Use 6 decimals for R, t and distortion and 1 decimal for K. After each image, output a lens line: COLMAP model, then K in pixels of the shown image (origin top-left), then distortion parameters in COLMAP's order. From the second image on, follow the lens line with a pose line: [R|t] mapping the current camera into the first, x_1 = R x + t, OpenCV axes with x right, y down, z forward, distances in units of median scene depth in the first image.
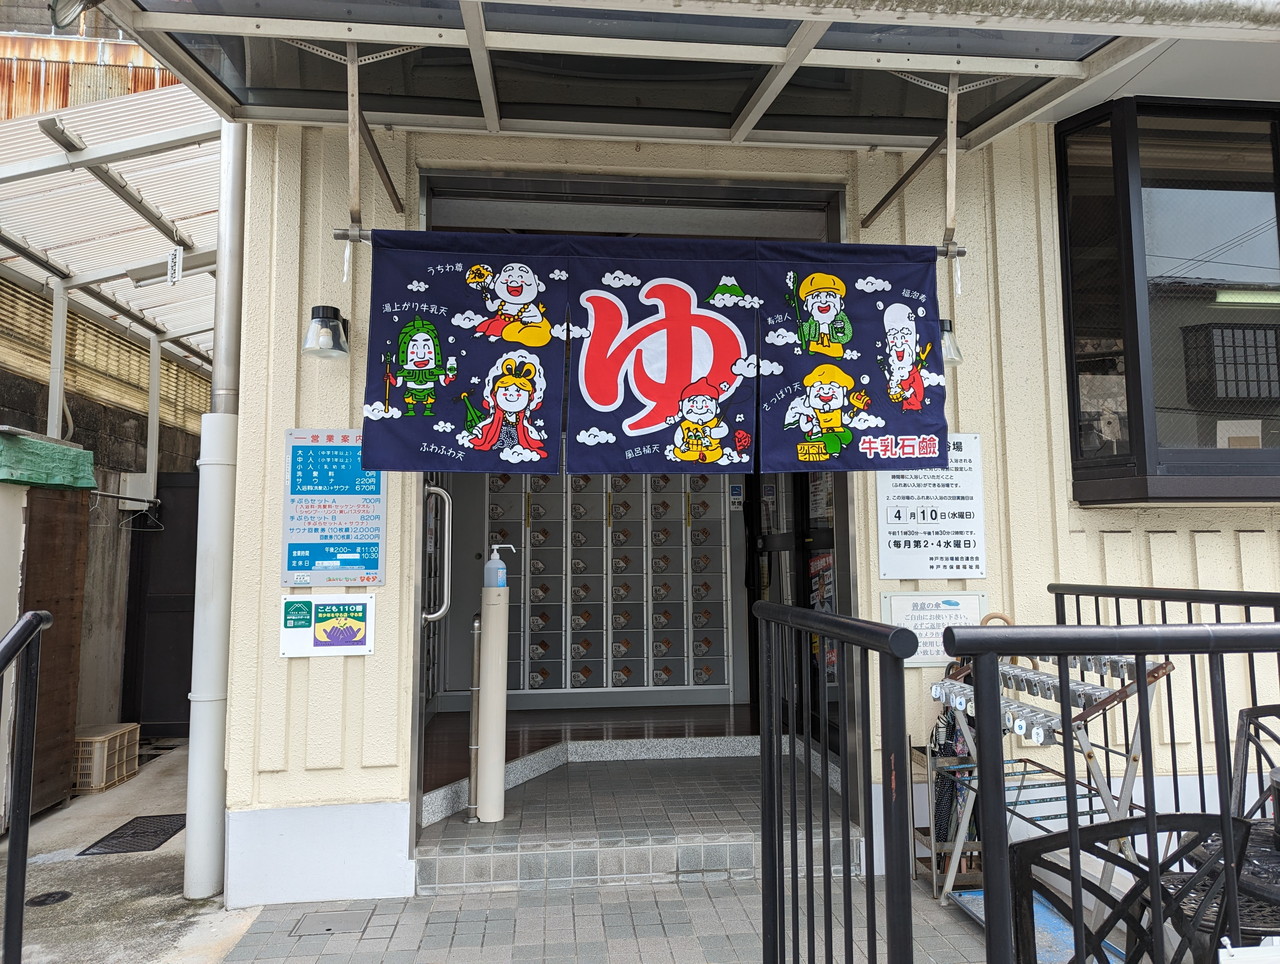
lens RADIAL K [[893.1, 0, 640.0], [0, 893.1, 482.0], [0, 0, 1]] dist [0.007991, 0.000892]
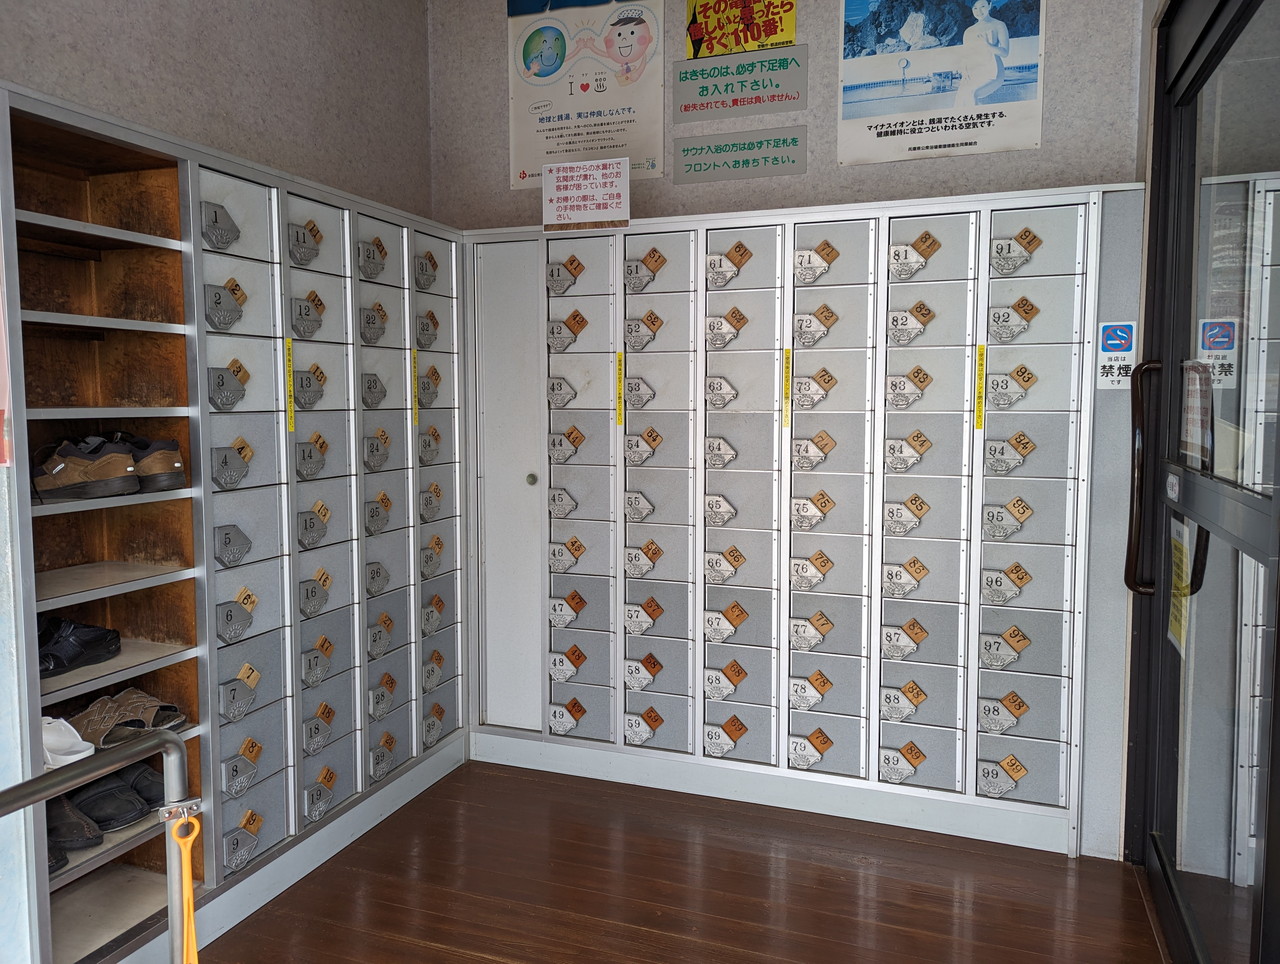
lens RADIAL K [[893.1, 0, 640.0], [0, 893.1, 482.0], [0, 0, 1]] dist [0.007991, 0.000892]
pose [[0.902270, 0.046107, -0.428699, 0.091688], [0.033097, 0.983927, 0.175479, -0.003664], [0.429899, -0.172518, 0.886242, 0.566547]]
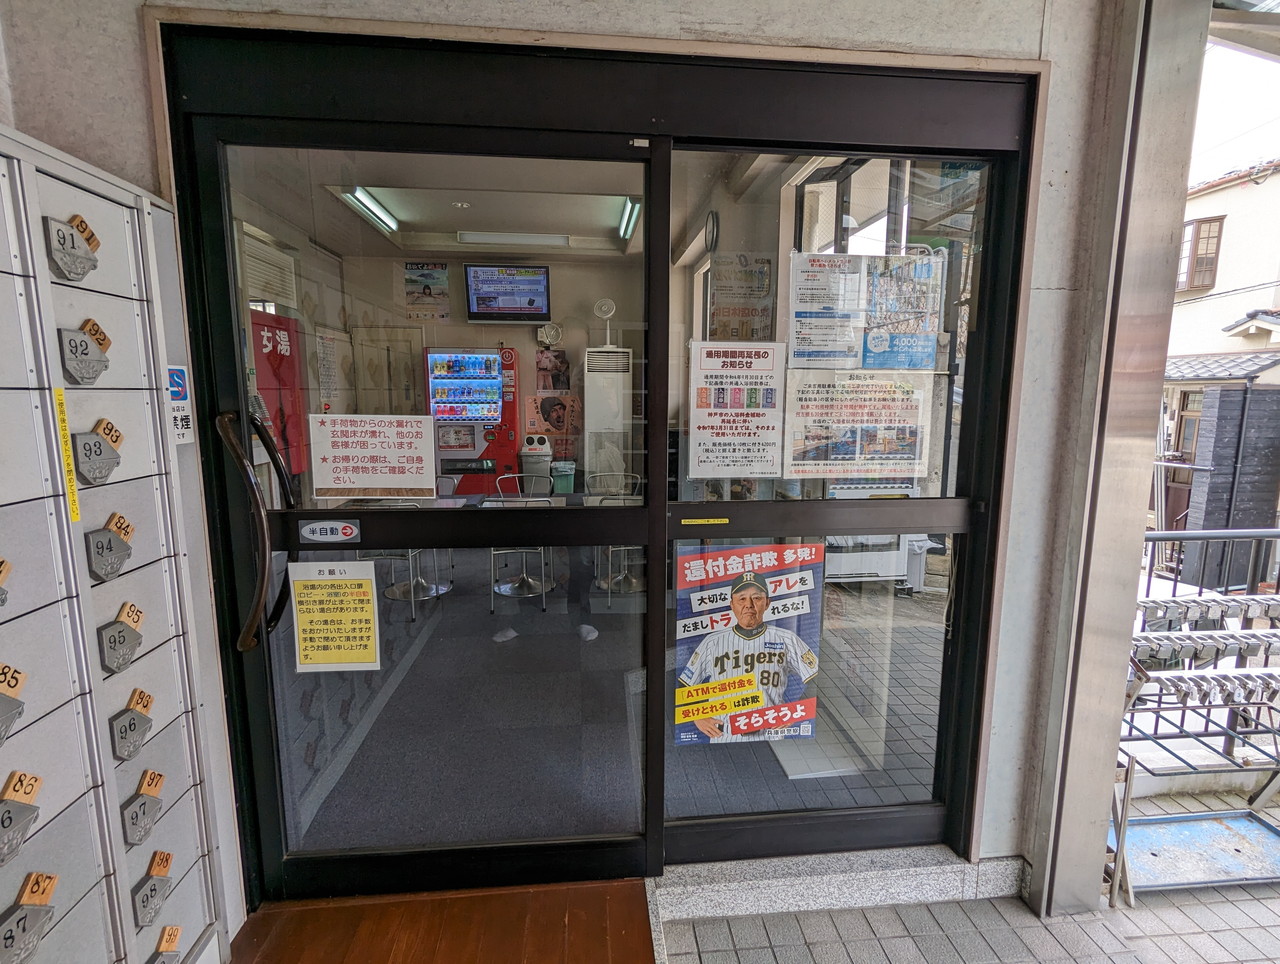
lens RADIAL K [[606.7, 0, 640.0], [0, 606.7, 482.0], [0, 0, 1]] dist [-0.001046, -0.000259]
pose [[0.001962, -0.137759, 0.990464, -0.120023], [-0.095688, 0.985895, 0.137313, -0.001706], [-0.995409, -0.095045, -0.011247, 0.842281]]
